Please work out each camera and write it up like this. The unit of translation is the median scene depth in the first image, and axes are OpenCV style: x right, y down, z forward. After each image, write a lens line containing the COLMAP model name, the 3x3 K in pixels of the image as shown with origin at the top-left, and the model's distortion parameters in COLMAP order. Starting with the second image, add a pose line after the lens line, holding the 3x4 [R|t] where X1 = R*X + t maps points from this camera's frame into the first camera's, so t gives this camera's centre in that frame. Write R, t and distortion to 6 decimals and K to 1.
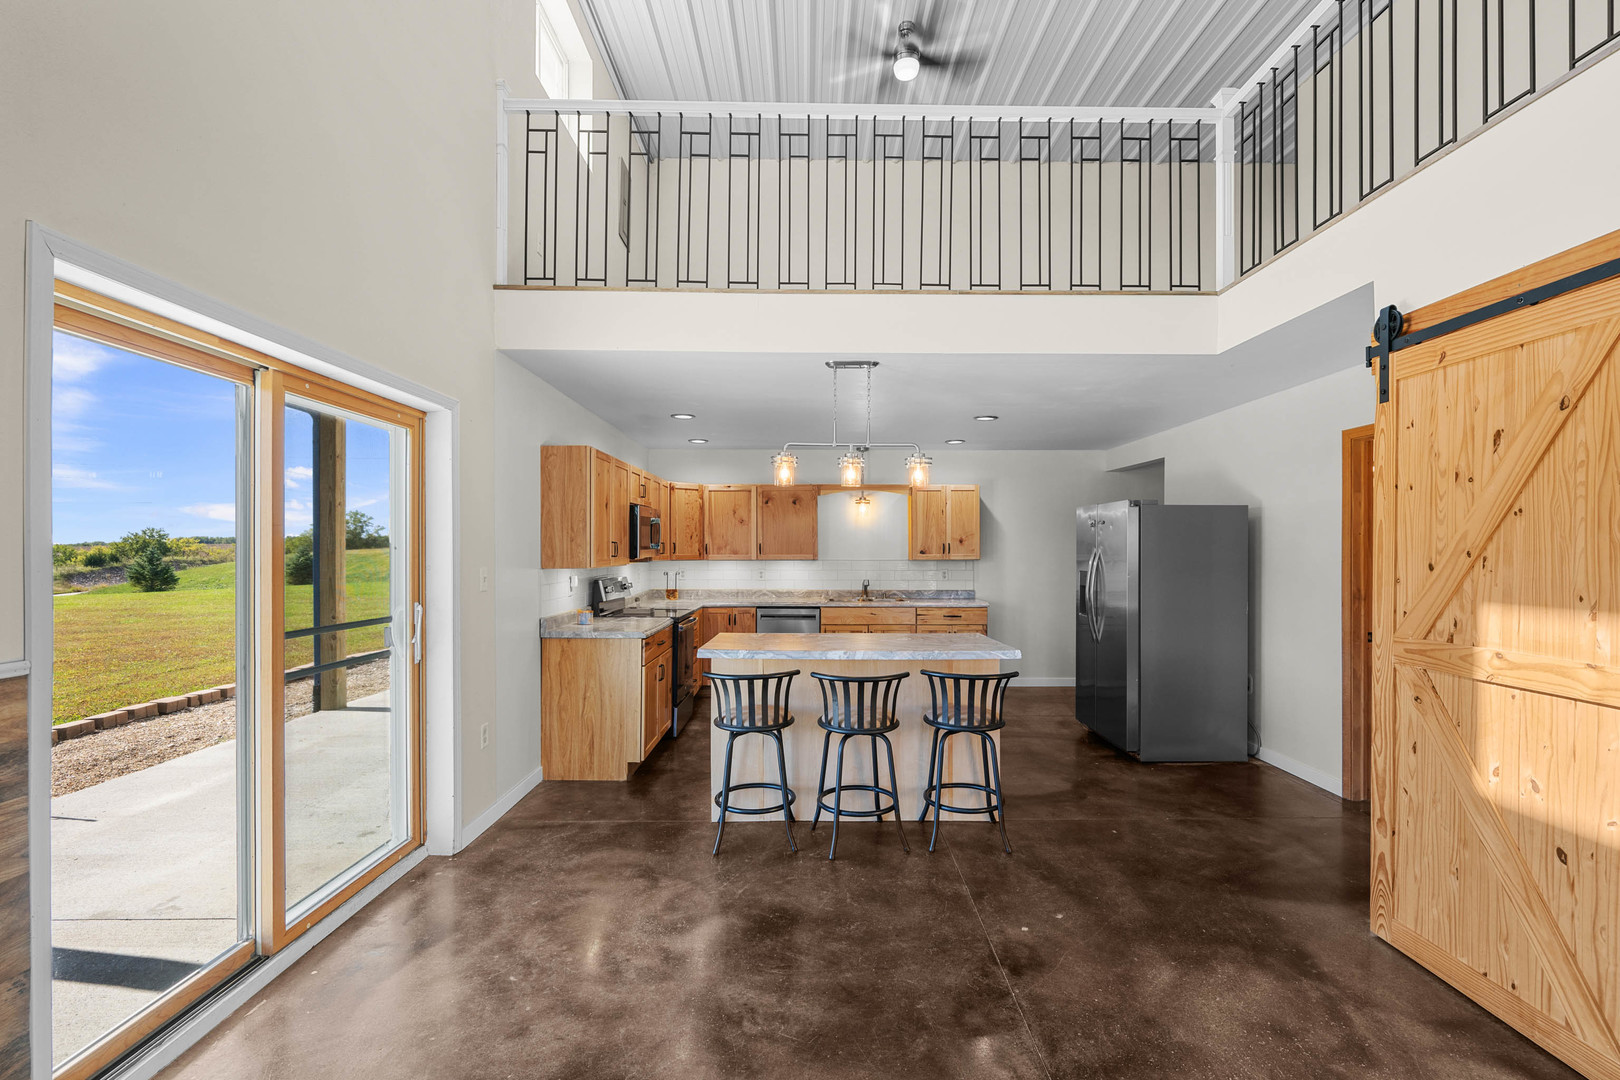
lens RADIAL K [[722.6, 0, 814.4], [0, 722.6, 549.5], [0, 0, 1]] dist [0.001505, 0.000172]
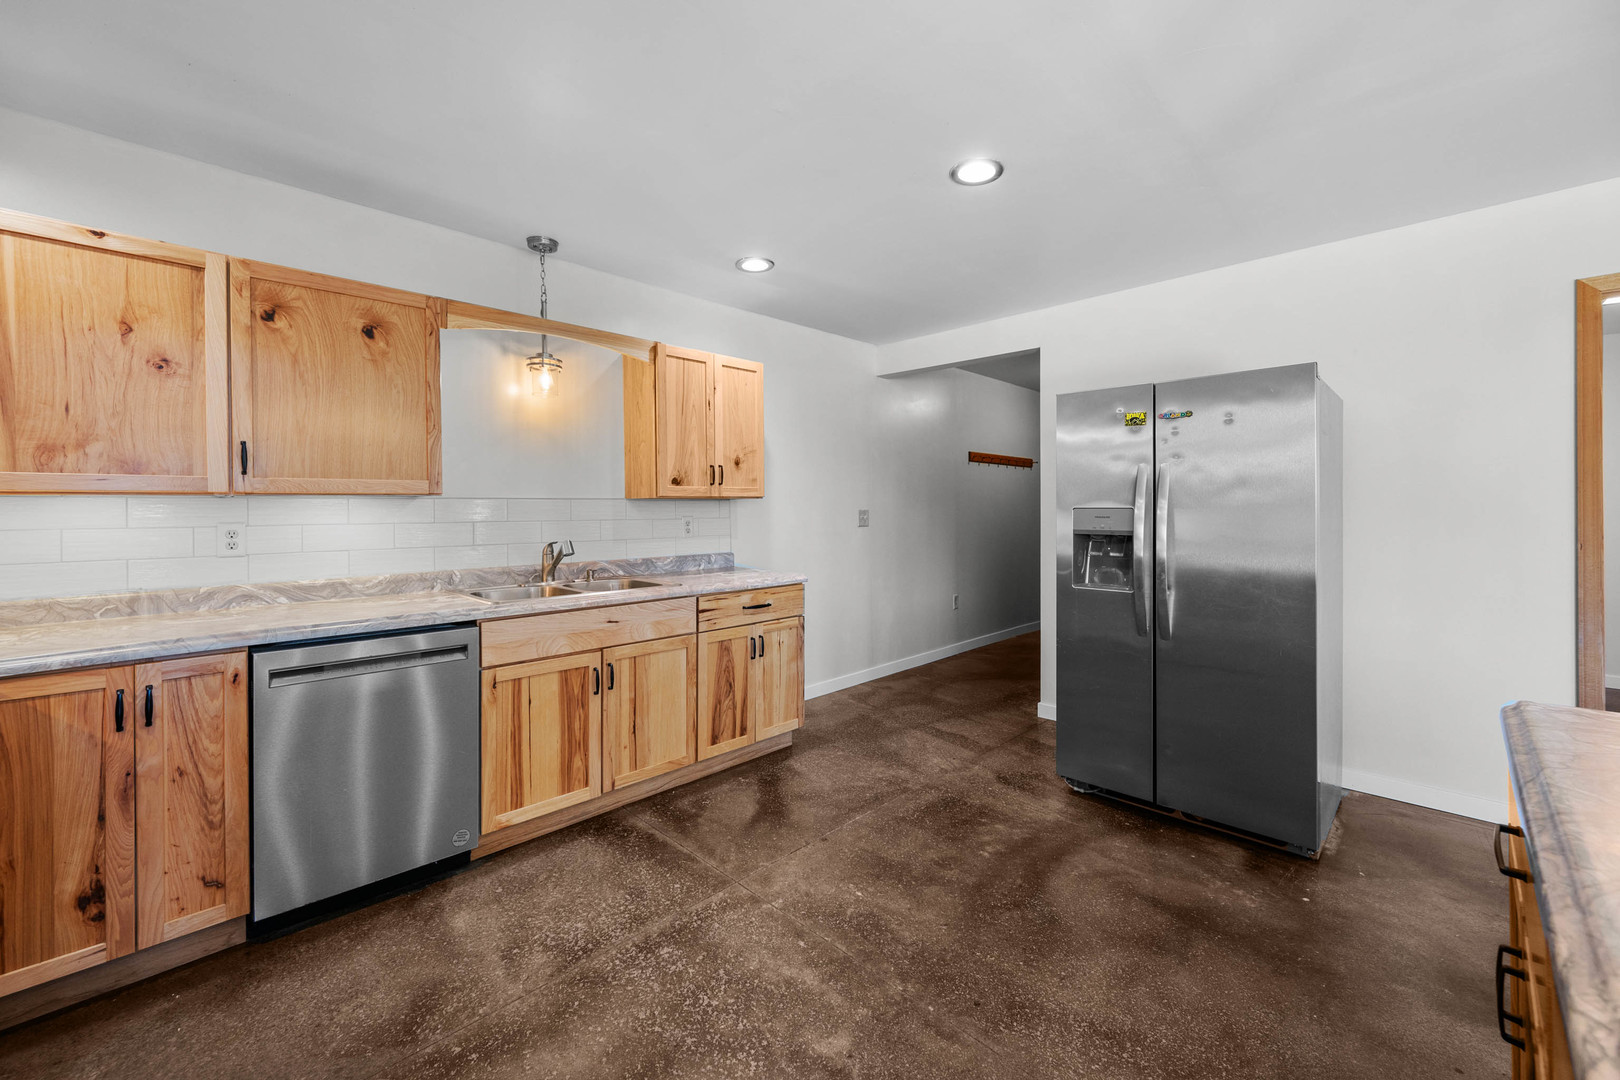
lens RADIAL K [[650.0, 0, 808.2], [0, 650.0, 511.5], [0, 0, 1]] dist [-0.000492, 0.000030]
pose [[0.708575, -0.007200, 0.705599, -0.193673], [0.004584, 0.999974, 0.005600, 0.042547], [-0.705621, -0.000734, 0.708589, 1.191854]]
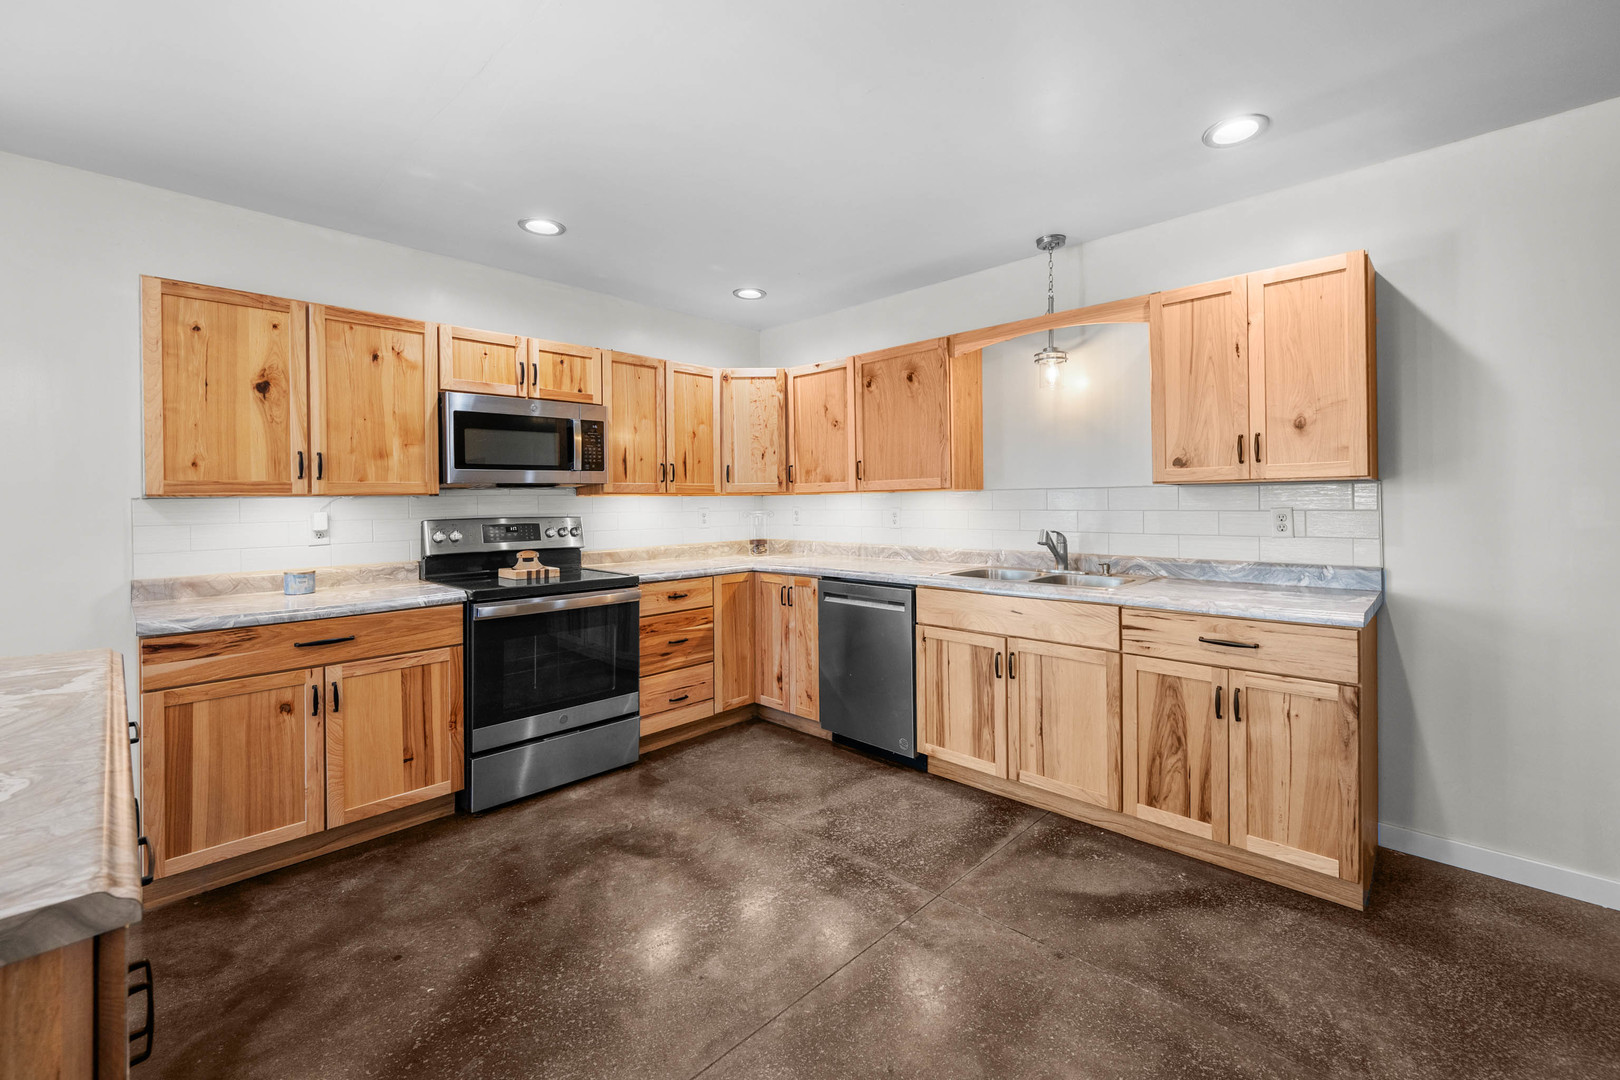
lens RADIAL K [[677.1, 0, 834.4], [0, 677.1, 499.4], [0, 0, 1]] dist [-0.000634, -0.000319]
pose [[0.727564, -0.010710, -0.685957, 0.505215], [0.011564, 0.999928, -0.003347, 0.043156], [0.685943, -0.005498, 0.727635, 1.173658]]
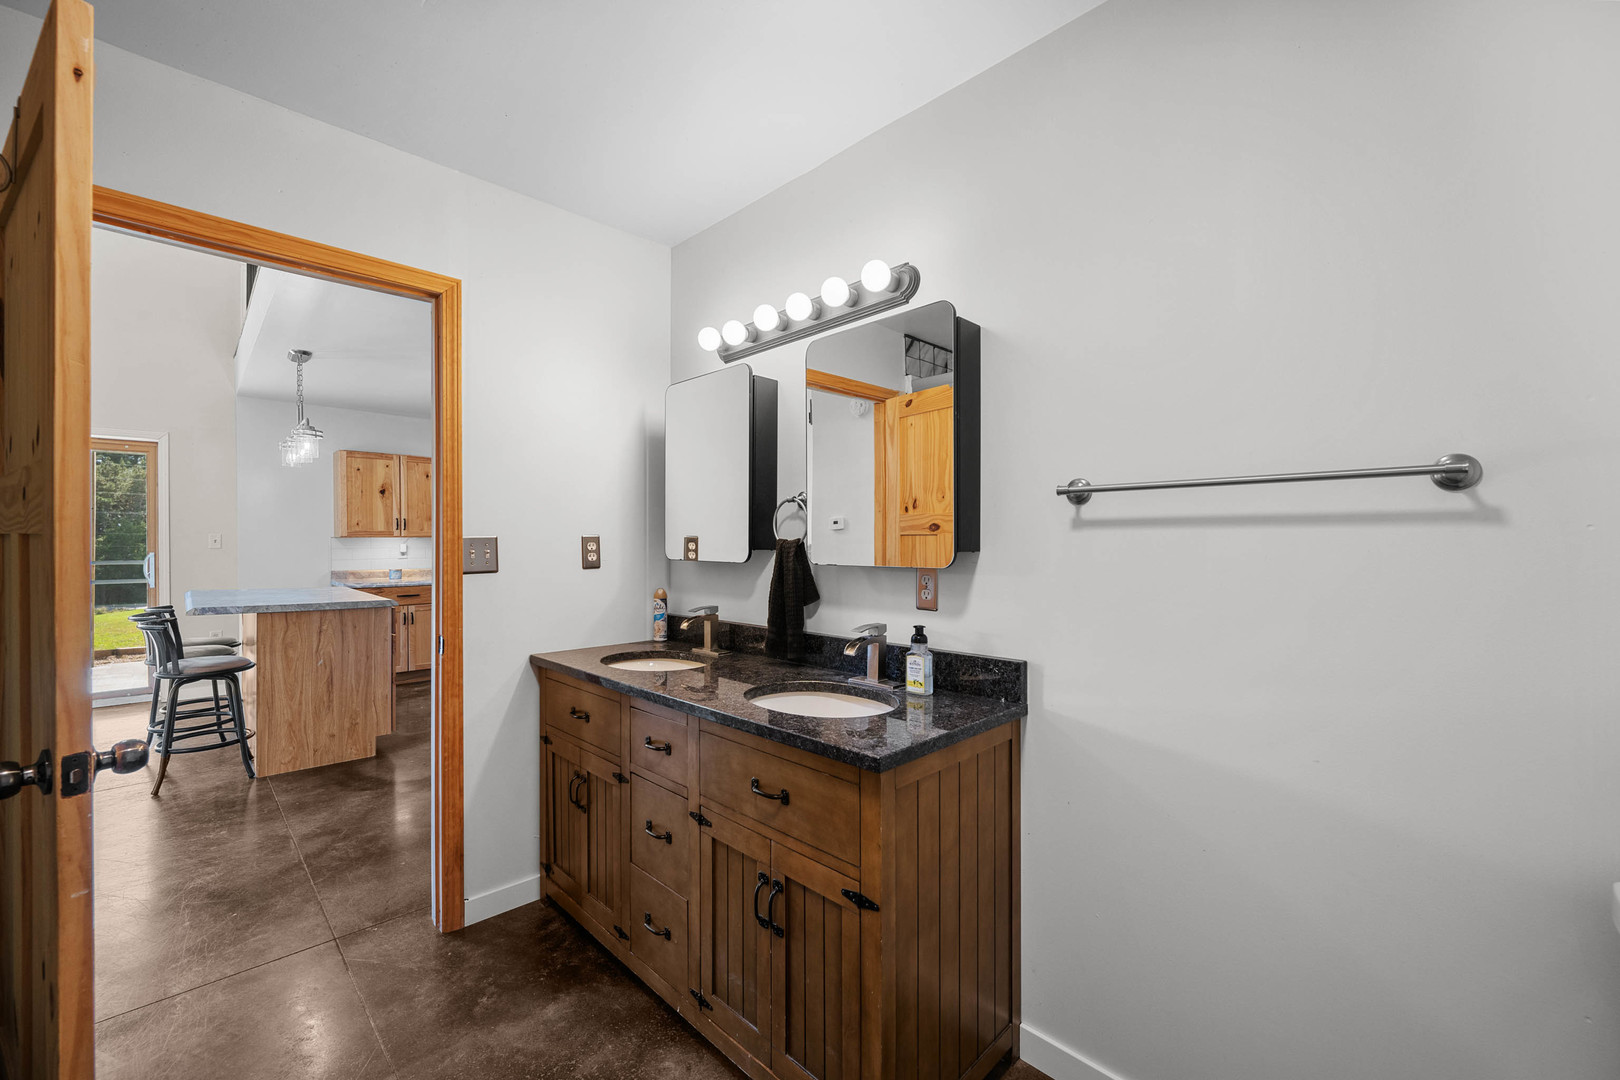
lens RADIAL K [[648.0, 0, 810.2], [0, 648.0, 546.8], [0, 0, 1]] dist [-0.000610, -0.000072]
pose [[0.695870, 0.006133, -0.718142, 1.459504], [0.000325, 0.999961, 0.008855, 0.041502], [0.718168, -0.006396, 0.695840, 0.928751]]
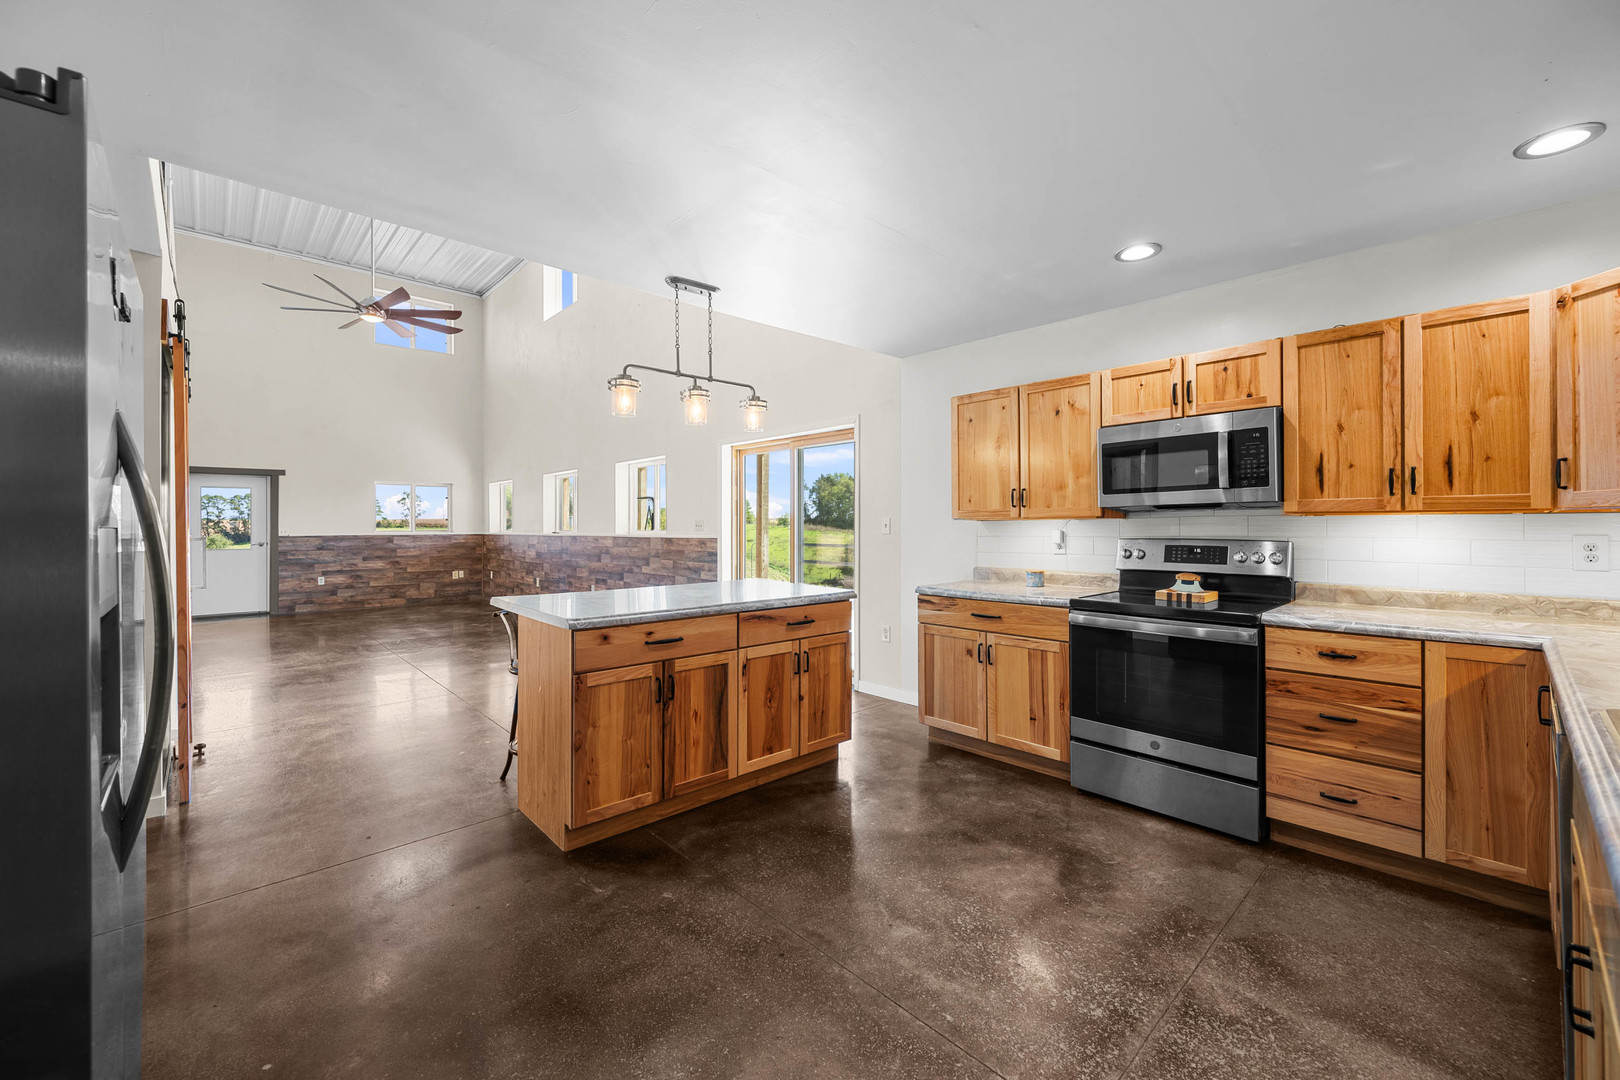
lens RADIAL K [[649.8, 0, 807.2], [0, 649.8, 524.9], [0, 0, 1]] dist [-0.001486, -0.000278]
pose [[-0.737598, -0.002535, -0.675236, 0.526334], [0.000616, 0.999990, -0.004428, 0.044267], [0.675240, -0.003682, -0.737589, 1.813879]]
